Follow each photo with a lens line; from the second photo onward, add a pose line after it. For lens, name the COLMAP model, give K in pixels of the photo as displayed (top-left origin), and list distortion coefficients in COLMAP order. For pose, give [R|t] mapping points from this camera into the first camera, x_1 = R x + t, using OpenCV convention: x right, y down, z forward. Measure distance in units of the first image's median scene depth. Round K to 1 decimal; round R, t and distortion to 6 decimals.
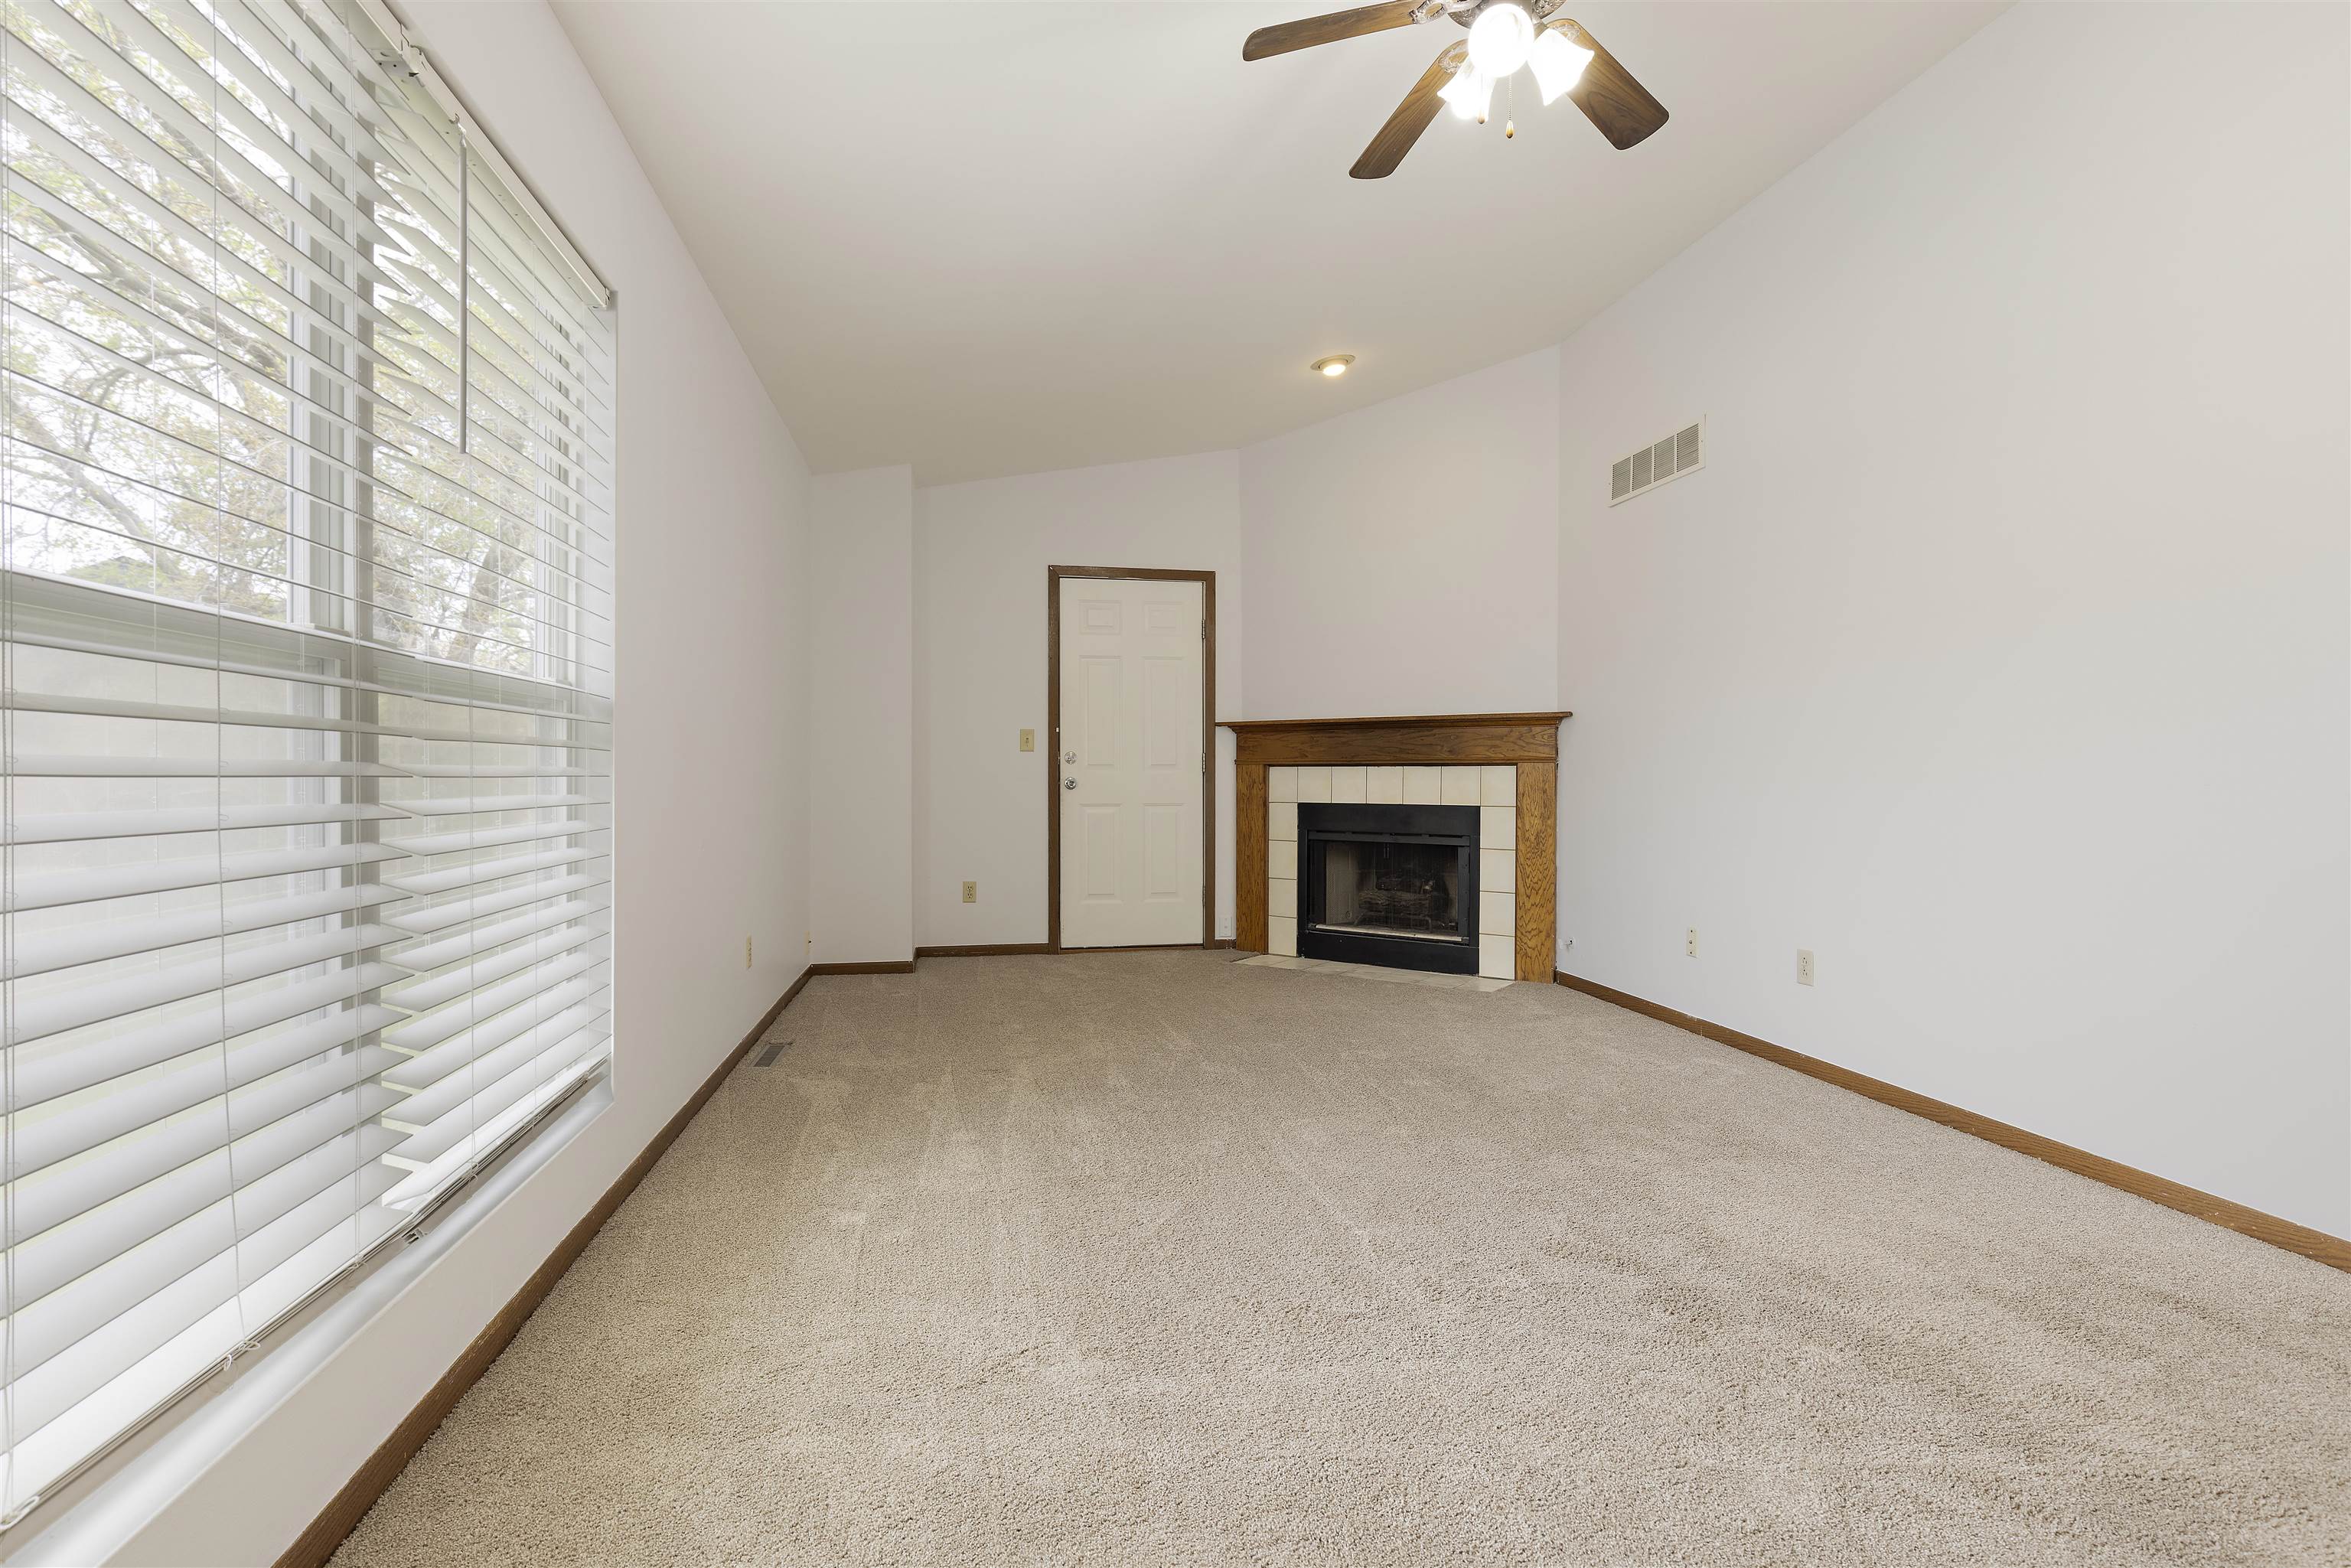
lens RADIAL K [[1123.4, 0, 1177.7], [0, 1123.4, 792.2], [0, 0, 1]] dist [-0.003944, -0.000486]
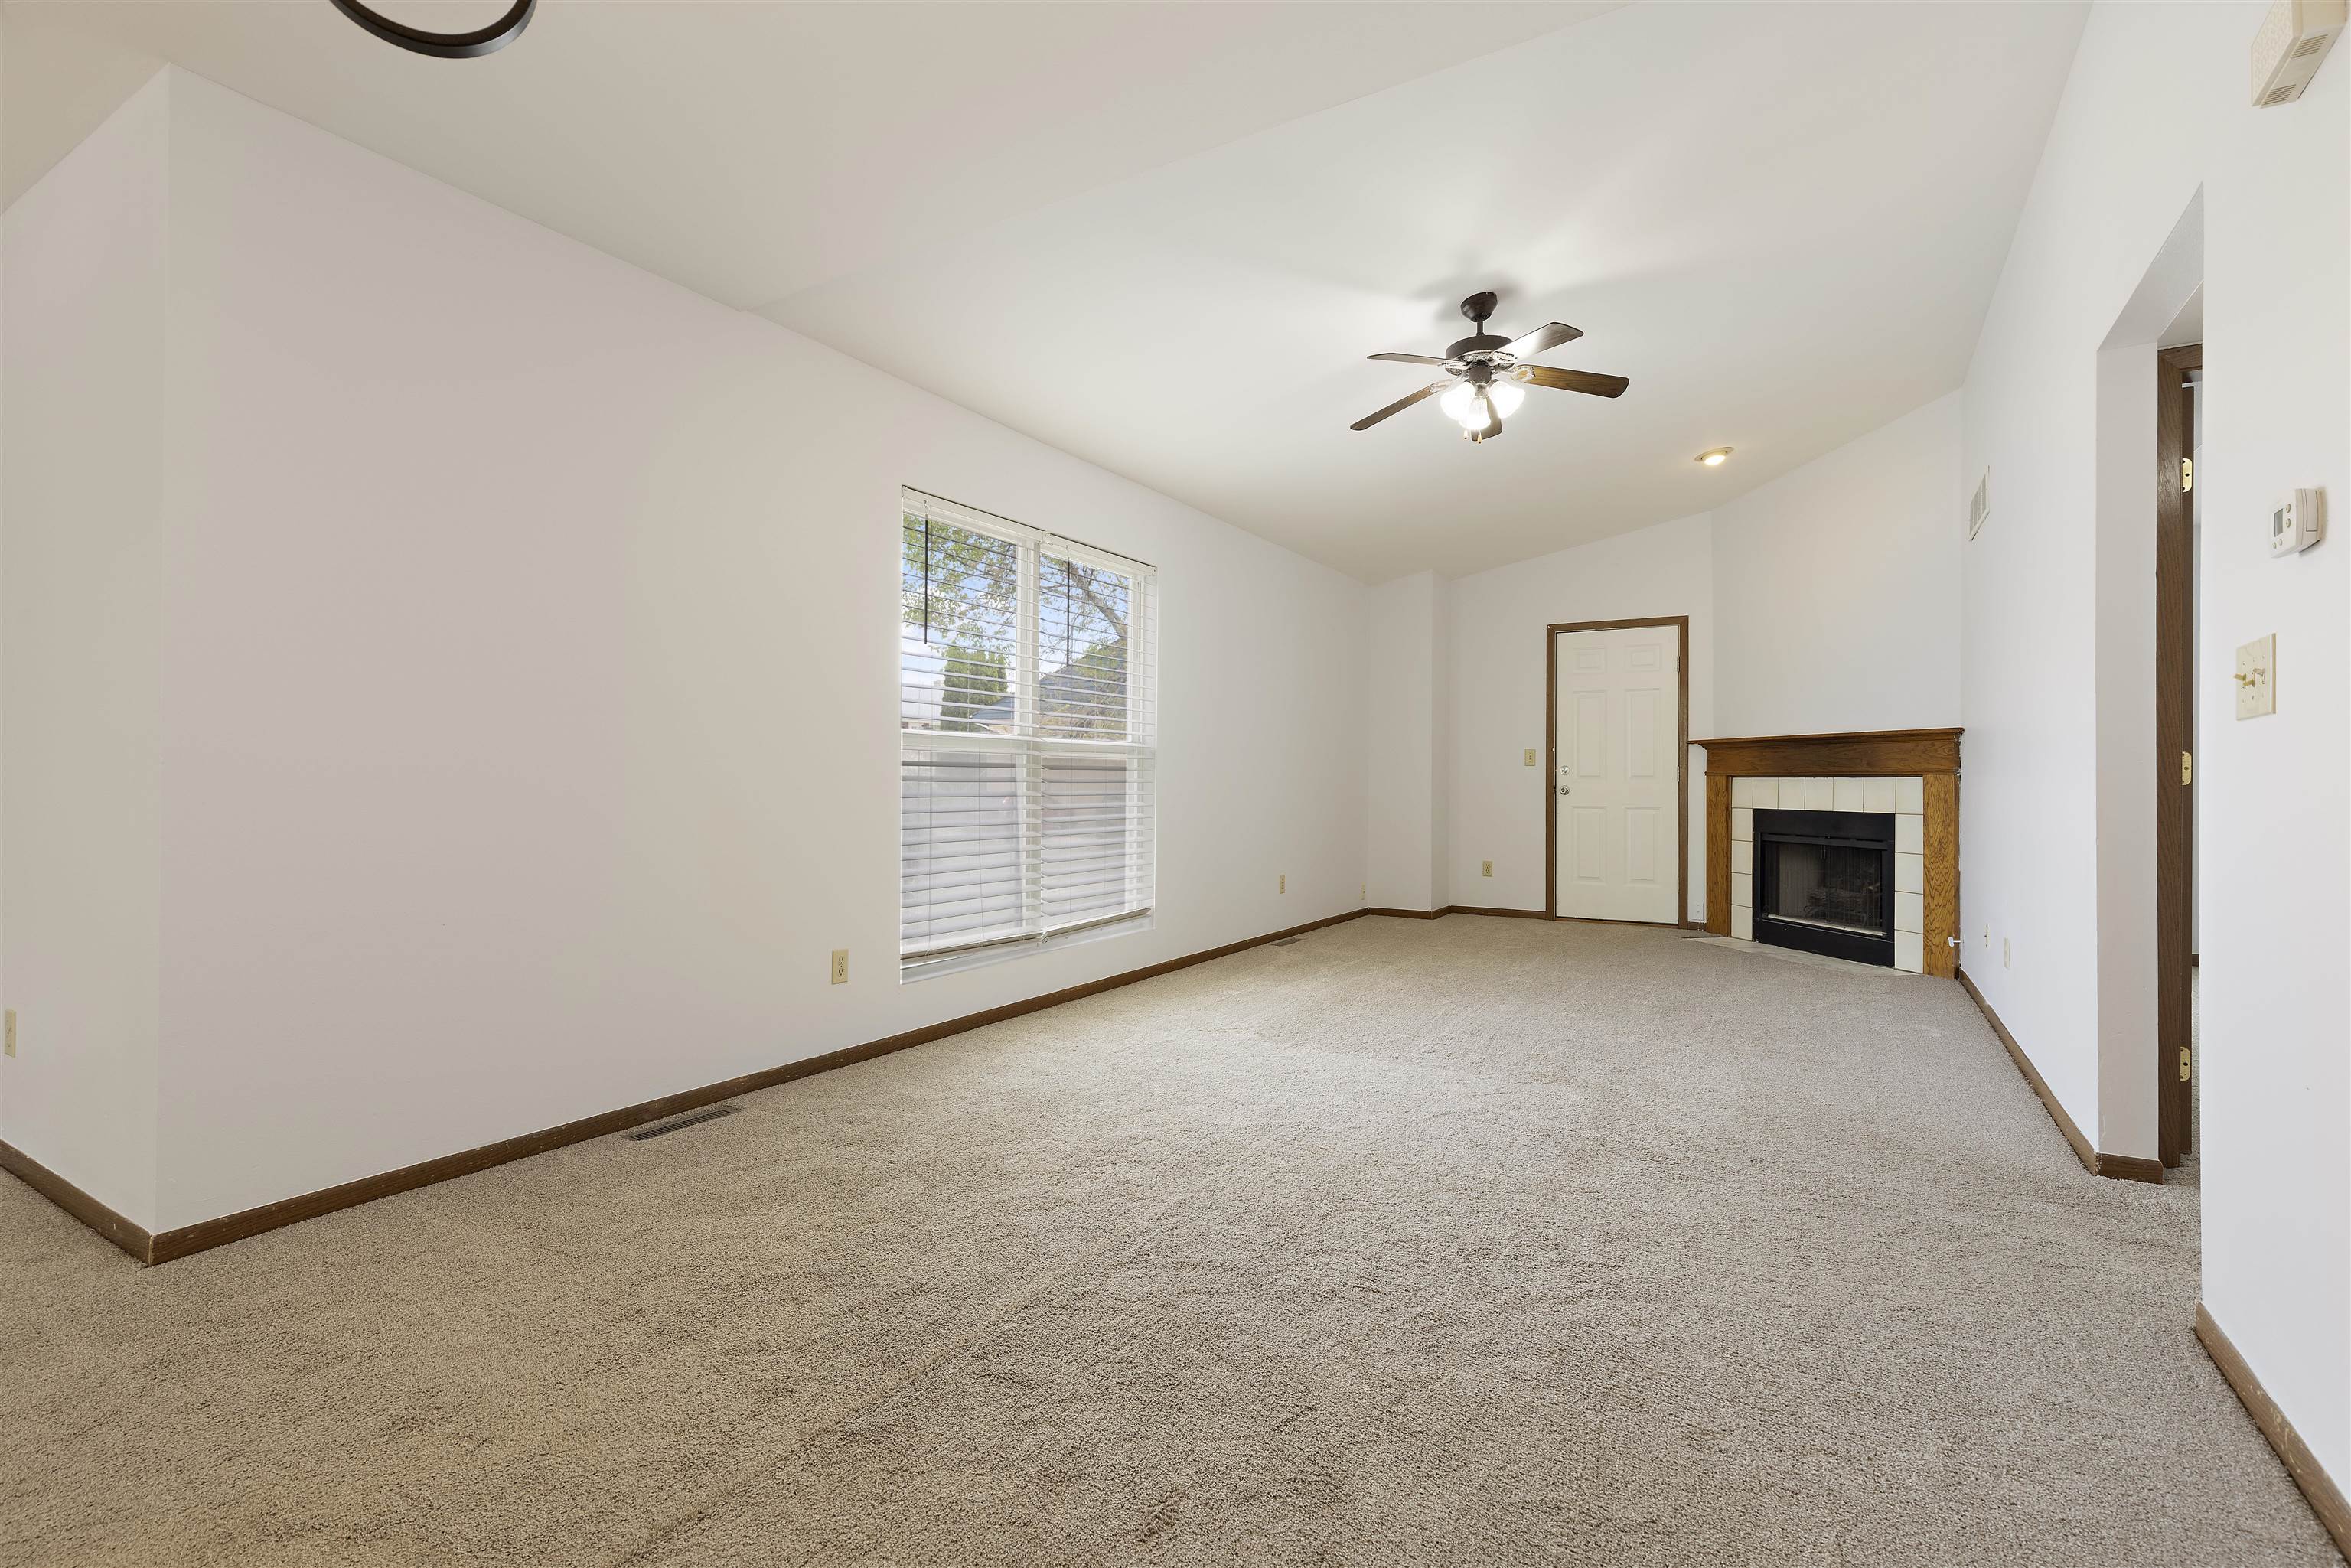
lens RADIAL K [[1062.8, 0, 1163.6], [0, 1062.8, 777.4], [0, 0, 1]] dist [0.014652, 0.000007]
pose [[0.752573, 0.002766, -0.658503, 0.376724], [-0.016917, 0.999742, -0.015135, 0.004258], [0.658291, 0.022531, 0.752426, -0.239156]]
